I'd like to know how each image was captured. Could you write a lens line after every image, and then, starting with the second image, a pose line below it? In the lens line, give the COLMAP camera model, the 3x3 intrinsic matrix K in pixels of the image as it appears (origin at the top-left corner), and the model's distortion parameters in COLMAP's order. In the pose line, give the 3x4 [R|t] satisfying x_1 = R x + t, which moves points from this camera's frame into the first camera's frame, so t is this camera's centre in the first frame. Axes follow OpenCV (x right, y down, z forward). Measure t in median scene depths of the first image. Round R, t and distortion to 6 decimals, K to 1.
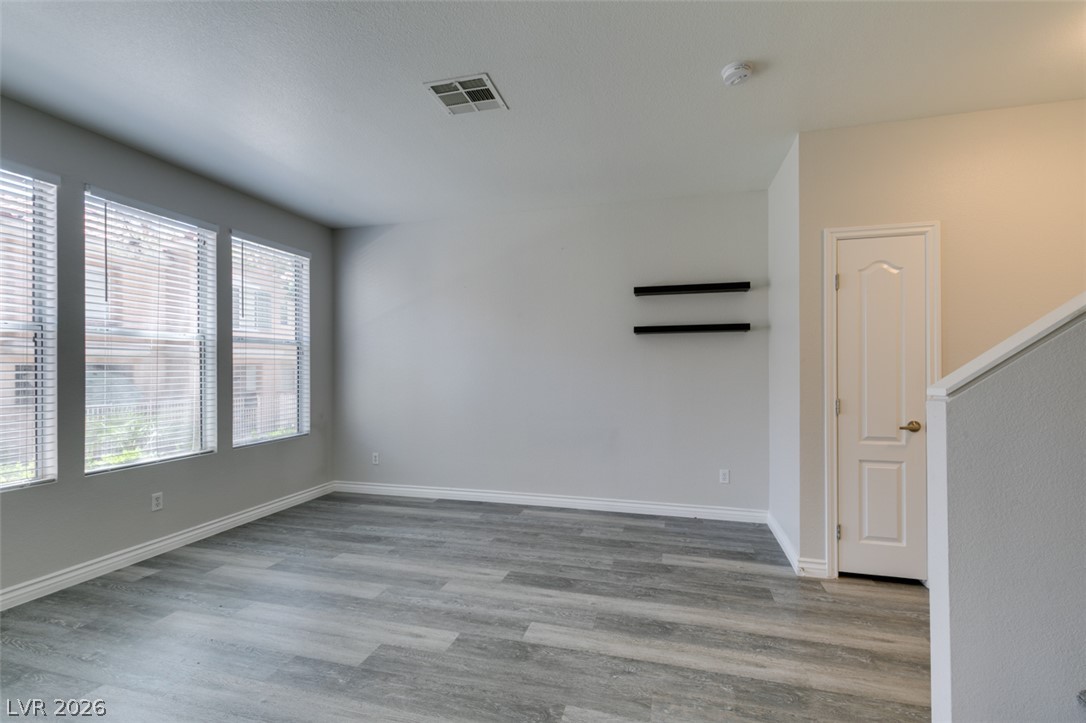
lens RADIAL K [[485.8, 0, 541.9], [0, 485.8, 366.1], [0, 0, 1]] dist [0.002656, -0.000894]
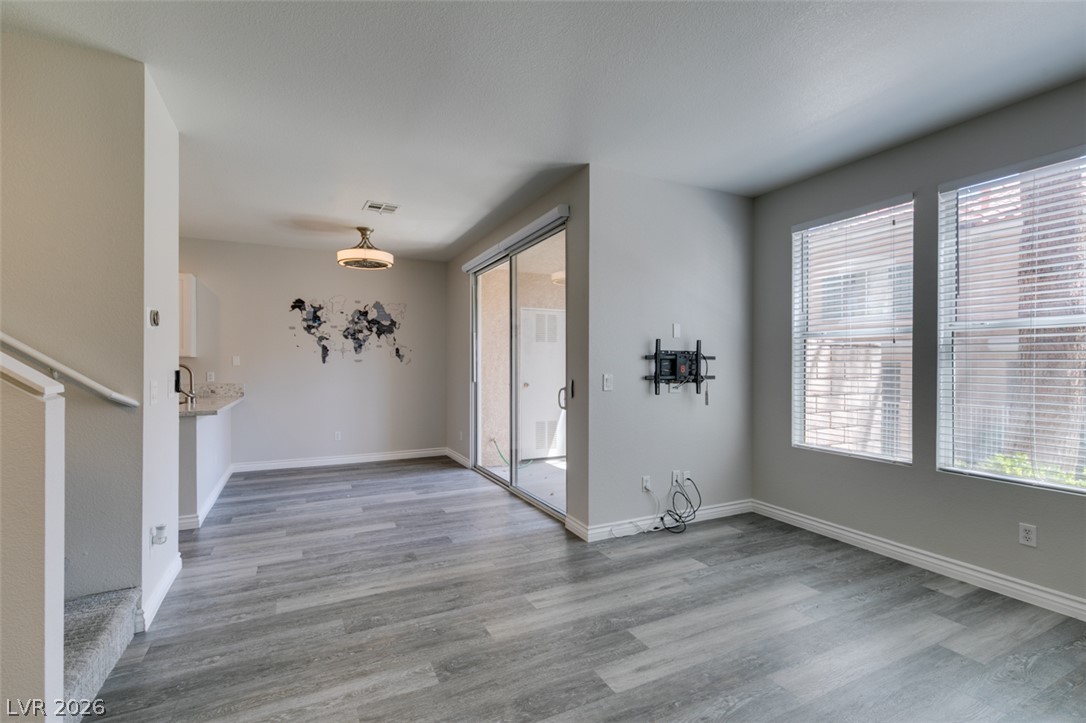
lens RADIAL K [[485.8, 0, 541.5], [0, 485.8, 367.3], [0, 0, 1]] dist [0.002656, -0.000894]
pose [[-0.743141, 0.003869, -0.669124, 0.369501], [0.001702, 0.999991, 0.003892, 0.002141], [0.669133, 0.001754, -0.743141, 1.209472]]
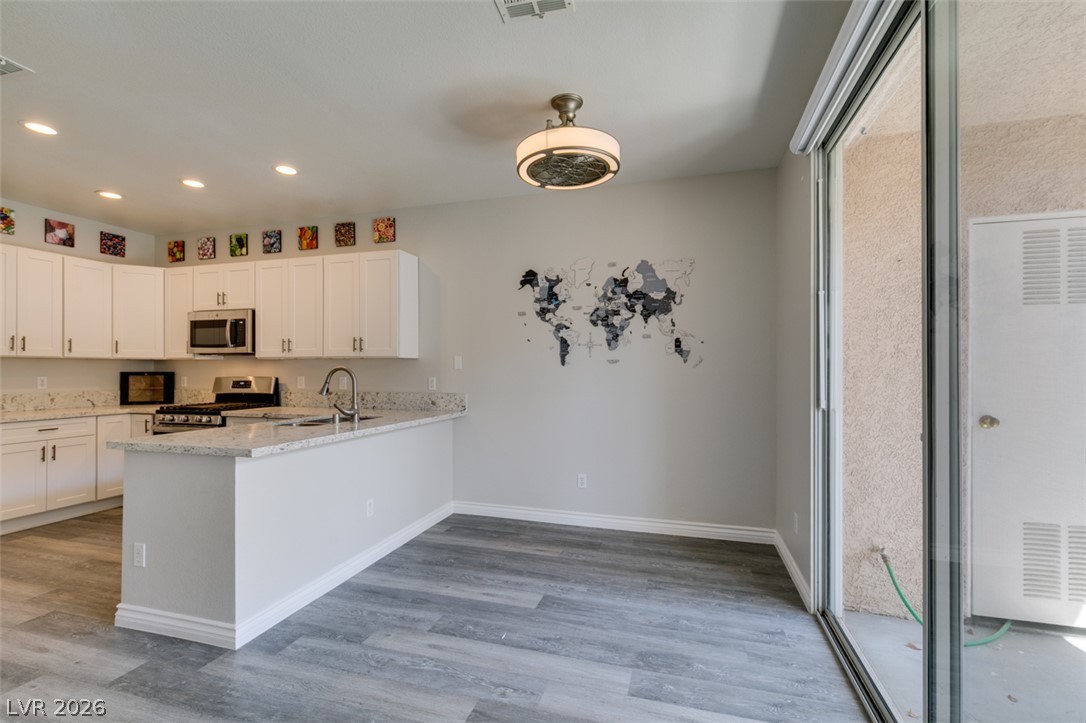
lens RADIAL K [[485.8, 0, 541.1], [0, 485.8, 367.8], [0, 0, 1]] dist [0.002656, -0.000894]
pose [[-0.999768, 0.001057, 0.021516, -0.309882], [0.001000, 0.999996, -0.002634, 0.000856], [-0.021519, -0.002611, -0.999765, 0.369091]]
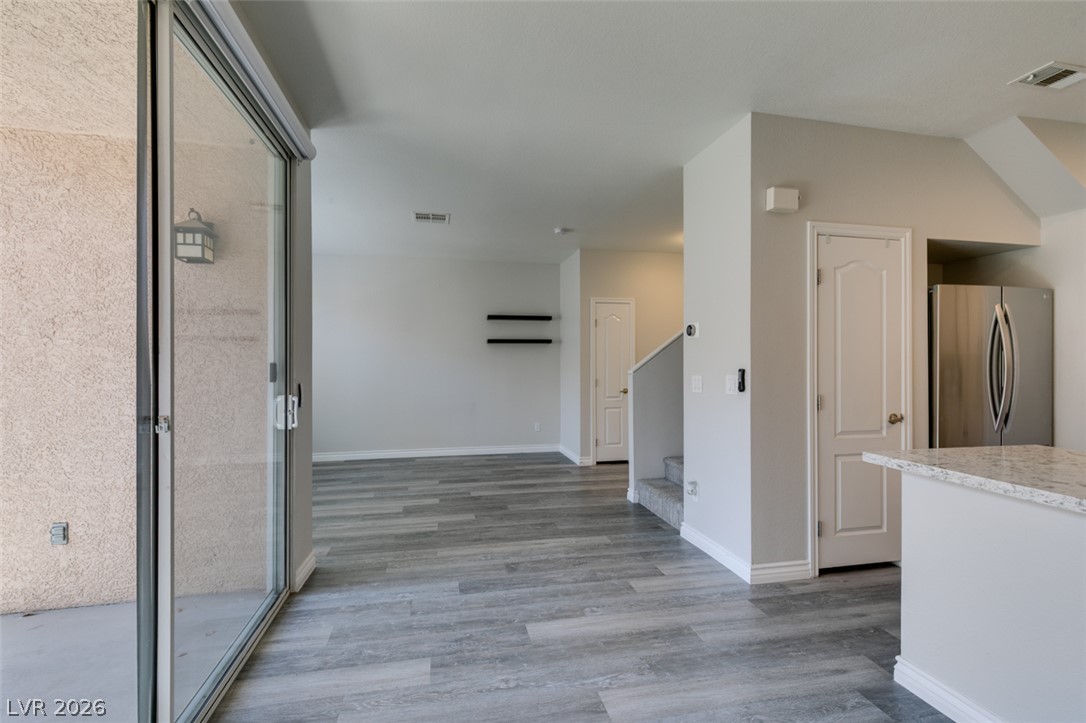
lens RADIAL K [[485.8, 0, 542.4], [0, 485.8, 364.4], [0, 0, 1]] dist [0.002656, -0.000894]
pose [[0.887365, 0.000121, 0.461068, -0.560390], [-0.001417, 0.999996, 0.002465, -0.000087], [-0.461066, -0.002841, 0.887361, -0.747542]]
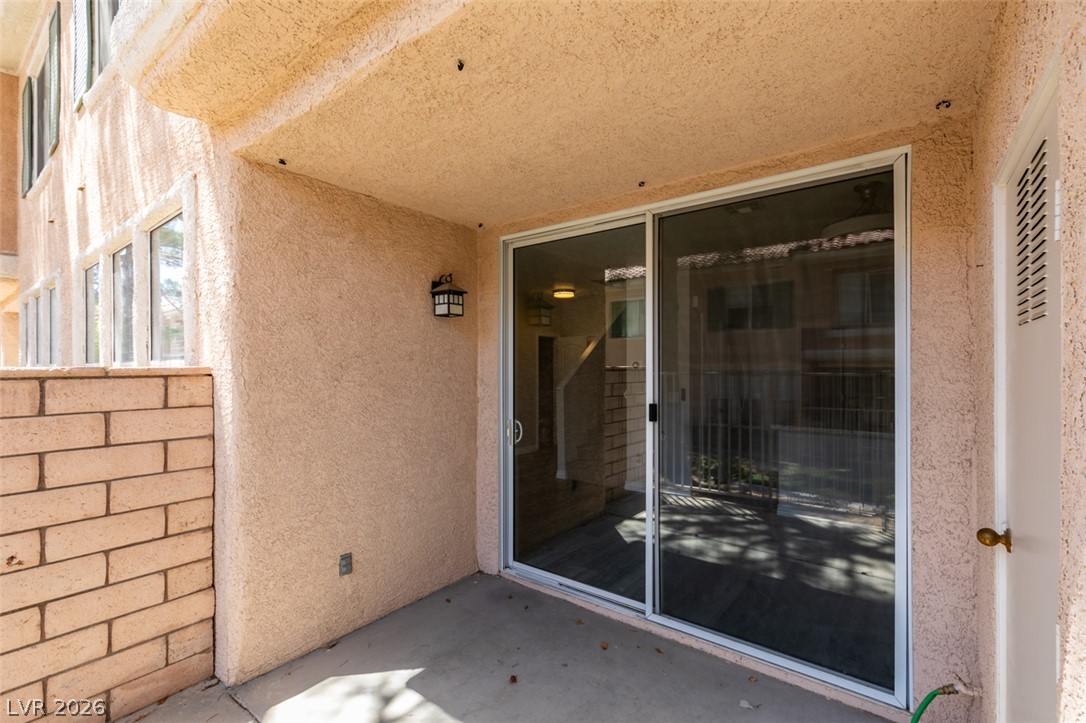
lens RADIAL K [[485.2, 0, 552.3], [0, 485.2, 365.9], [0, 0, 1]] dist [0.000223, -0.001303]
pose [[0.360666, 0.001480, 0.932694, -1.684977], [-0.000445, 0.999999, -0.001415, -0.073969], [-0.932695, 0.000095, 0.360666, -0.262837]]
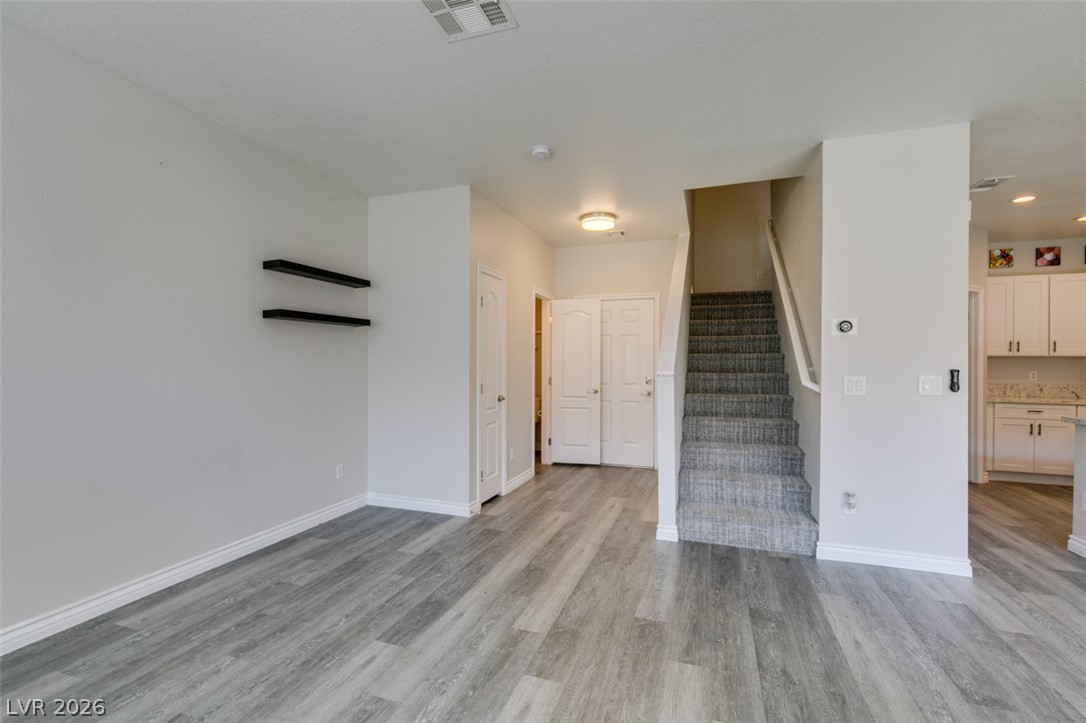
lens RADIAL K [[485.8, 0, 540.5], [0, 485.8, 360.9], [0, 0, 1]] dist [0.002656, -0.000894]
pose [[0.067321, 0.003590, 0.997725, -0.808106], [-0.007767, 0.999965, -0.003074, 0.003065], [-0.997701, -0.007542, 0.067346, 0.731846]]
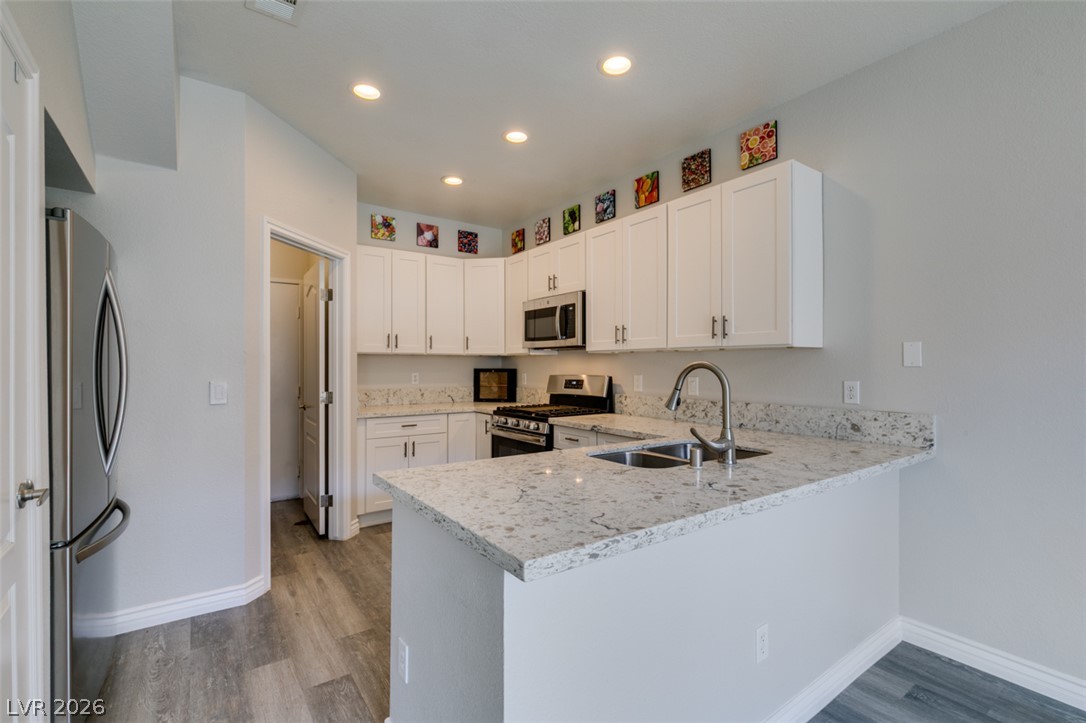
lens RADIAL K [[485.8, 0, 539.7], [0, 485.8, 364.7], [0, 0, 1]] dist [0.002656, -0.000894]
pose [[-0.775853, 0.000874, 0.630913, -0.056140], [0.000621, 1.000000, -0.000622, -0.002003], [-0.630913, -0.000091, -0.775853, -0.124654]]
